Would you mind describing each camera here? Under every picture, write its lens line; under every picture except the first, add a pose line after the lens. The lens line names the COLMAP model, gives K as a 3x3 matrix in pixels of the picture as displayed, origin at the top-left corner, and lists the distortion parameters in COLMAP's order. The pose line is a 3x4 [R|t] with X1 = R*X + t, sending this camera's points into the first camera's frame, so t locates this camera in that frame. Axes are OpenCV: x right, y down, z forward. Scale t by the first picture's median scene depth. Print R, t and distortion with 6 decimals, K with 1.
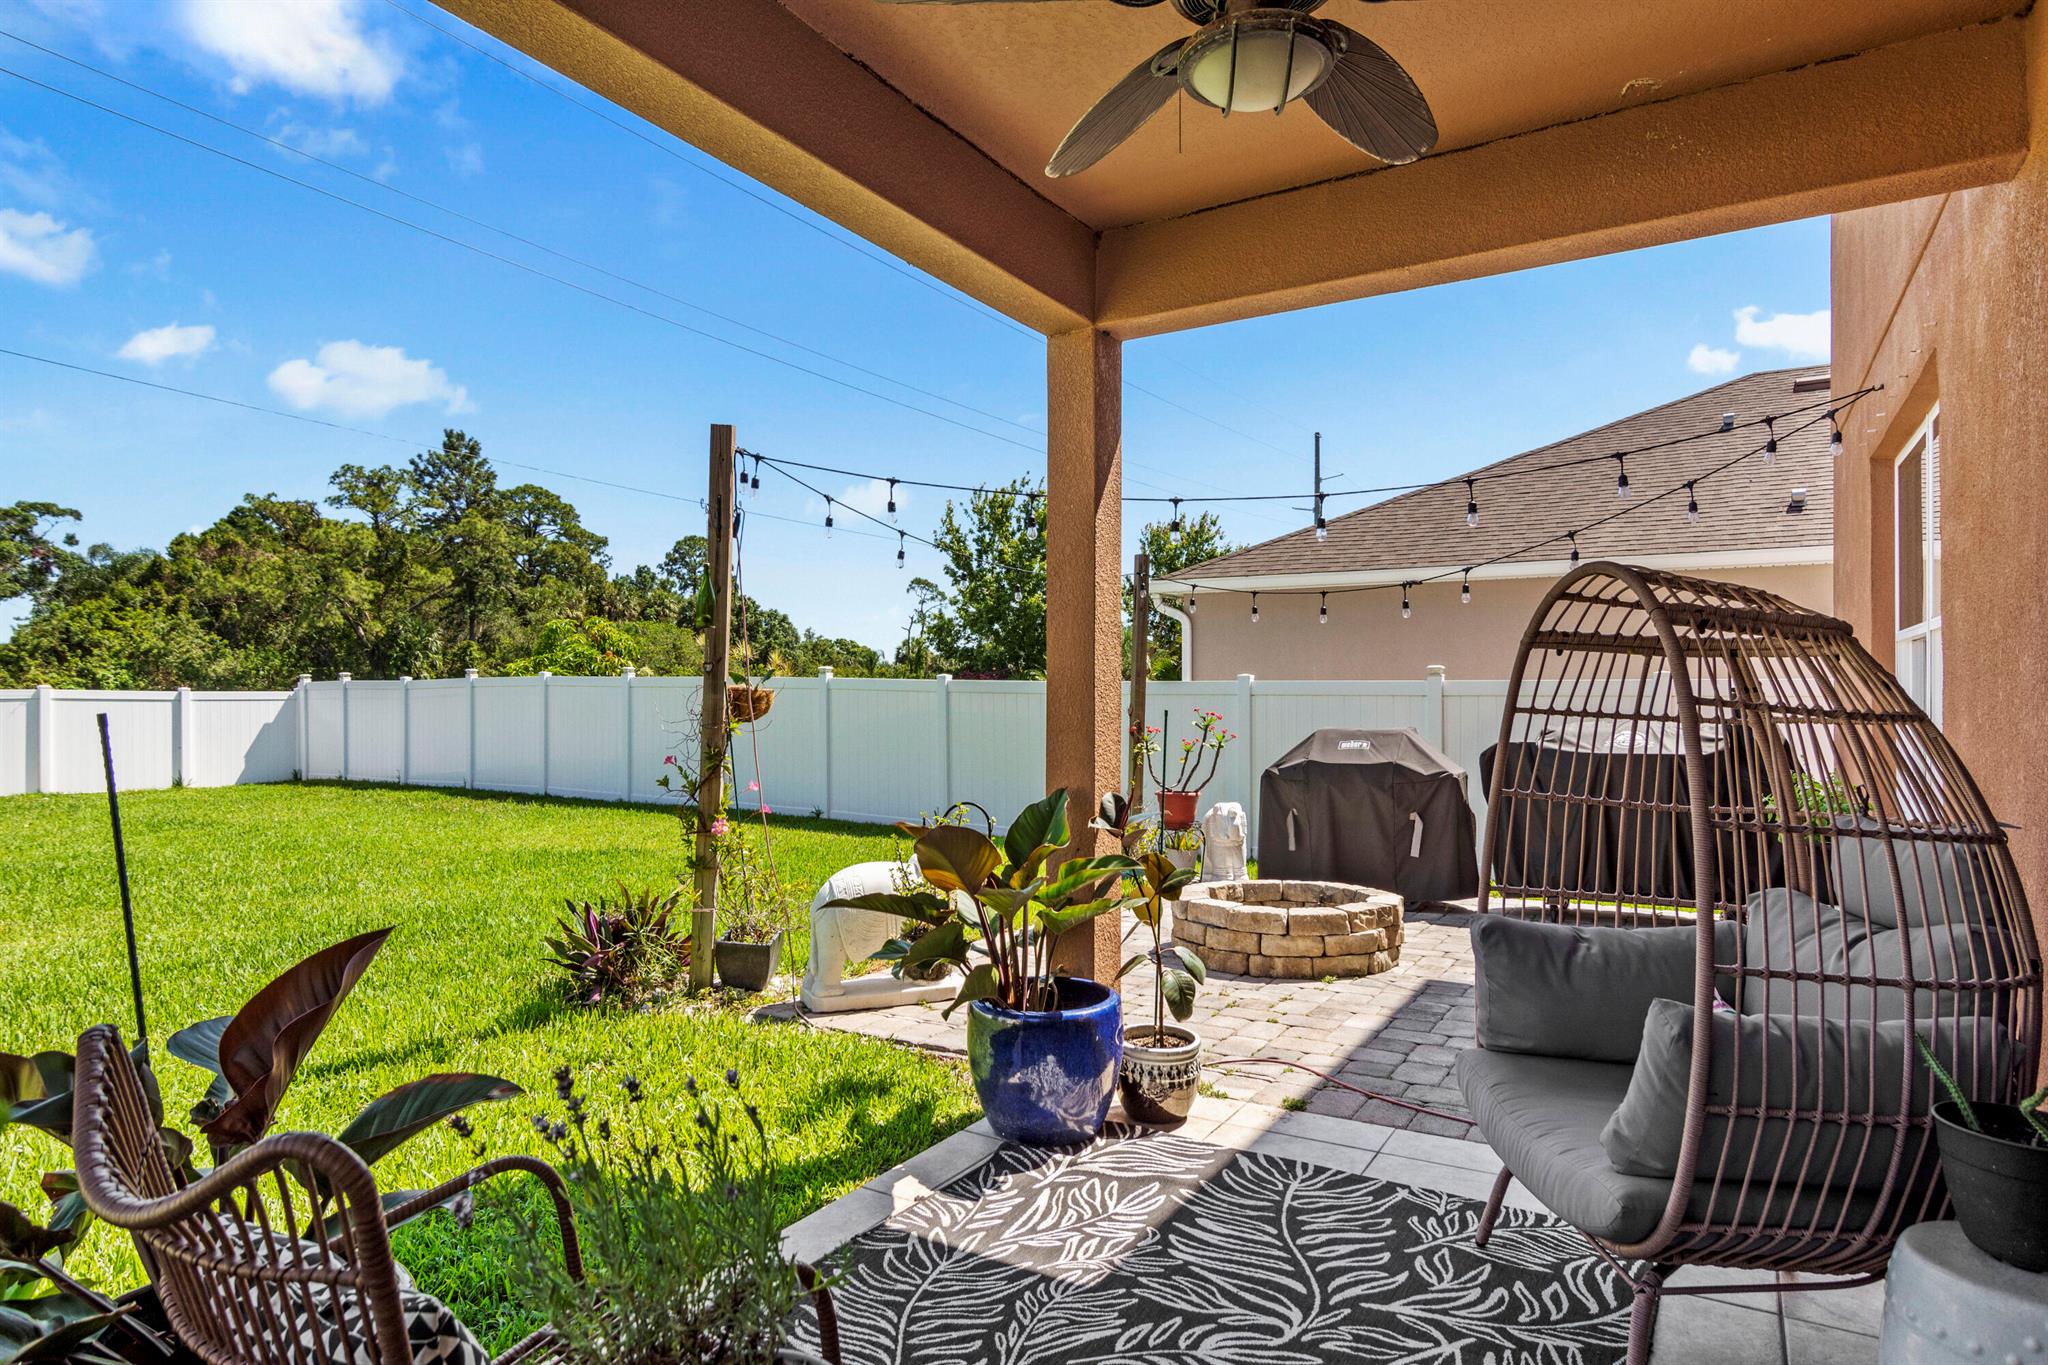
lens RADIAL K [[1125.4, 0, 1024.7], [0, 1125.4, 698.3], [0, 0, 1]] dist [-0.004196, -0.000486]
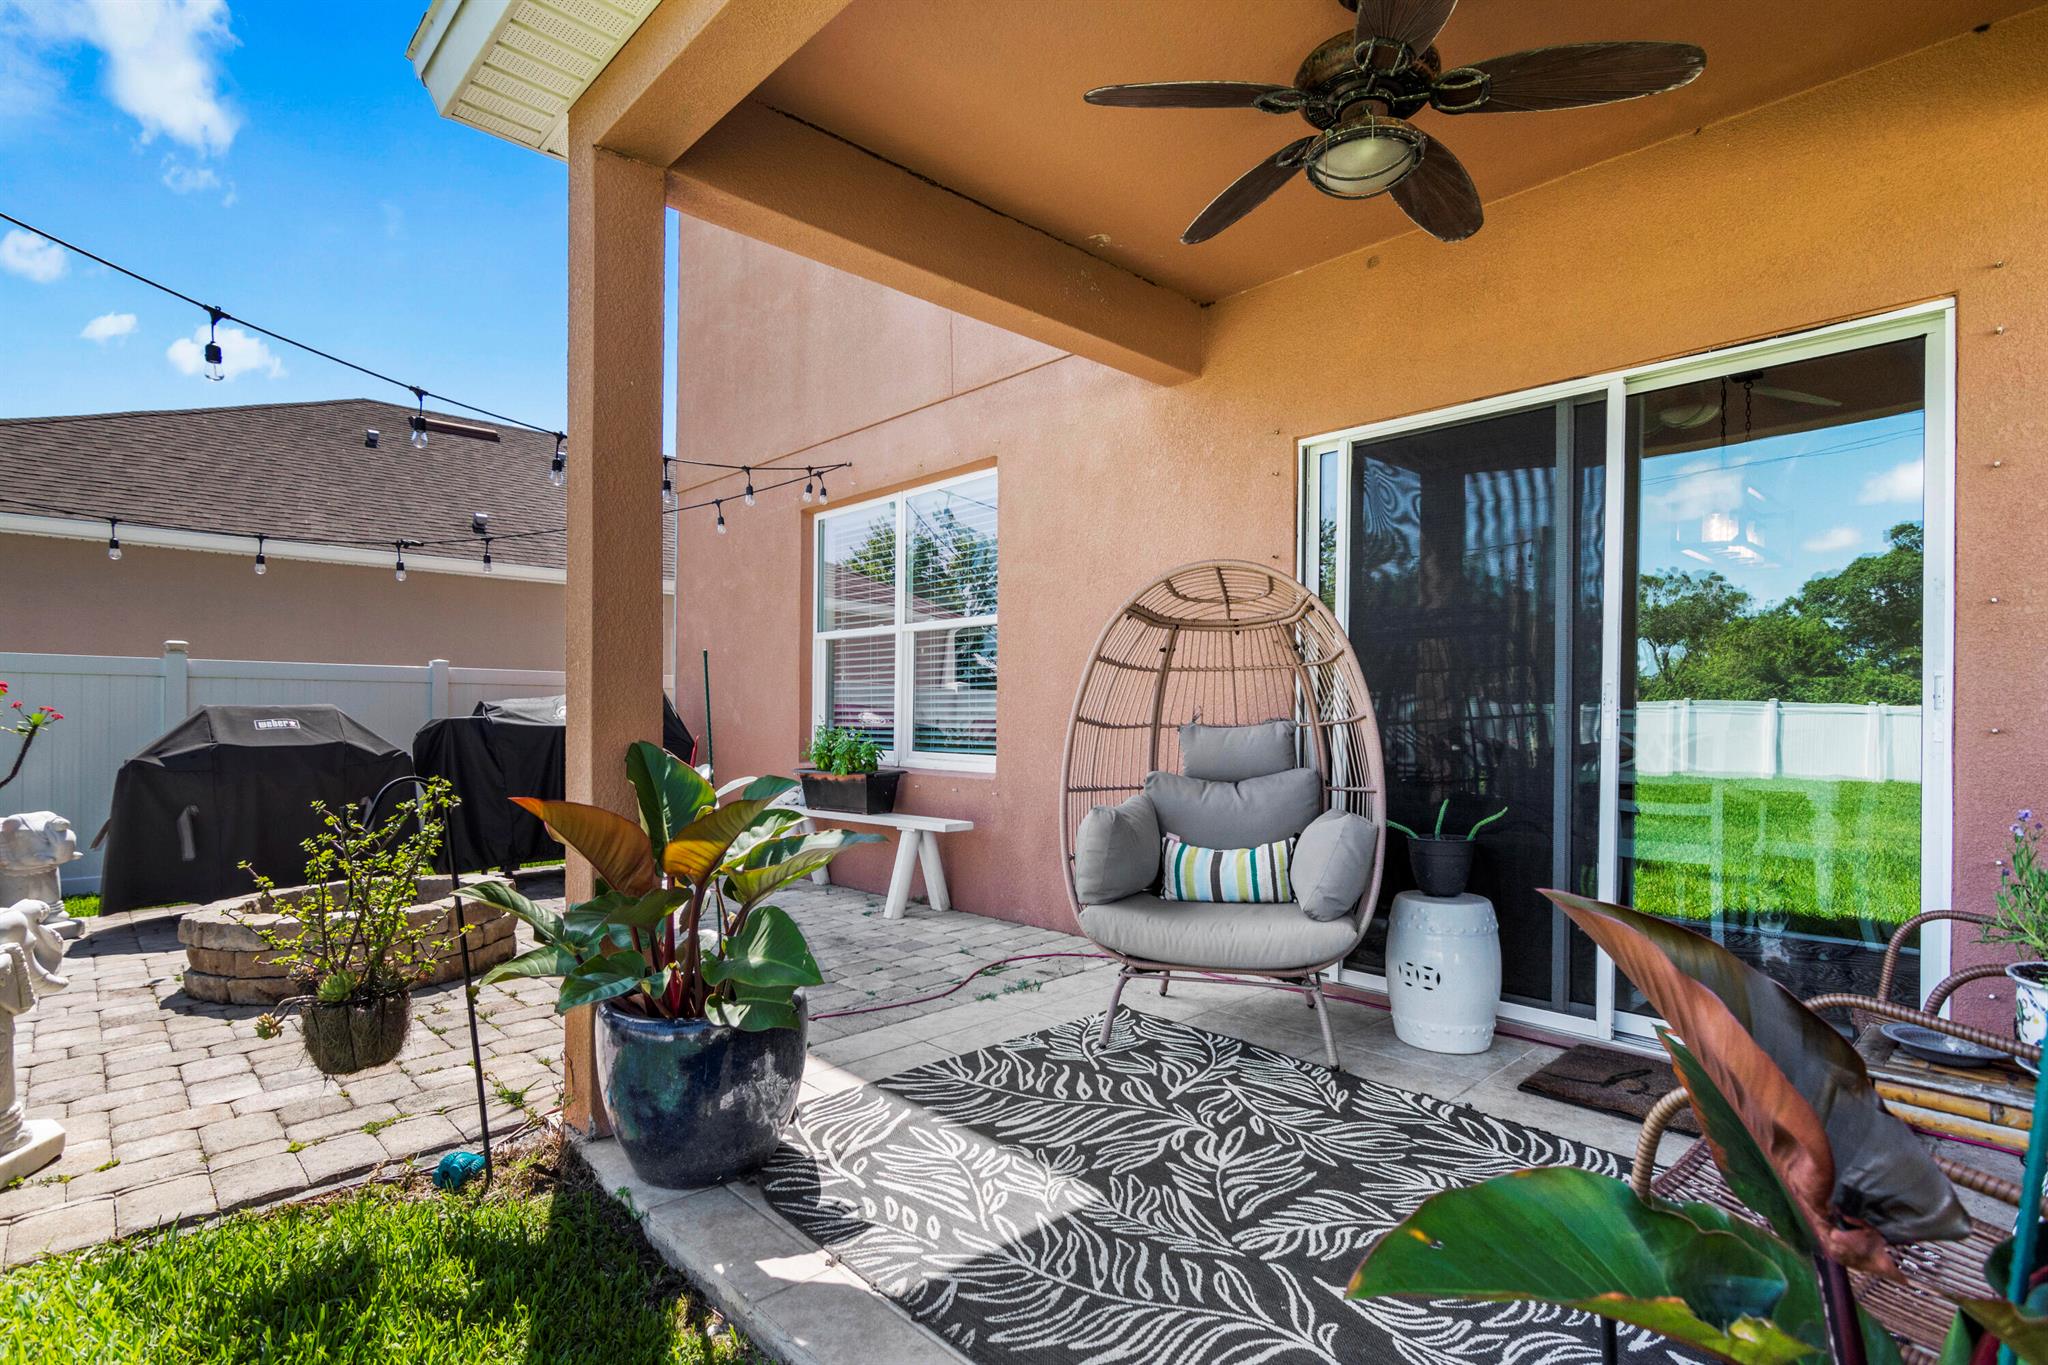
lens RADIAL K [[965.3, 0, 1024.2], [0, 965.3, 689.0], [0, 0, 1]] dist [-0.003862, -0.000109]
pose [[0.284197, 0.018098, 0.958595, -0.736221], [-0.011015, 0.999817, -0.015611, 0.056864], [-0.958703, -0.006122, 0.284345, 0.710995]]
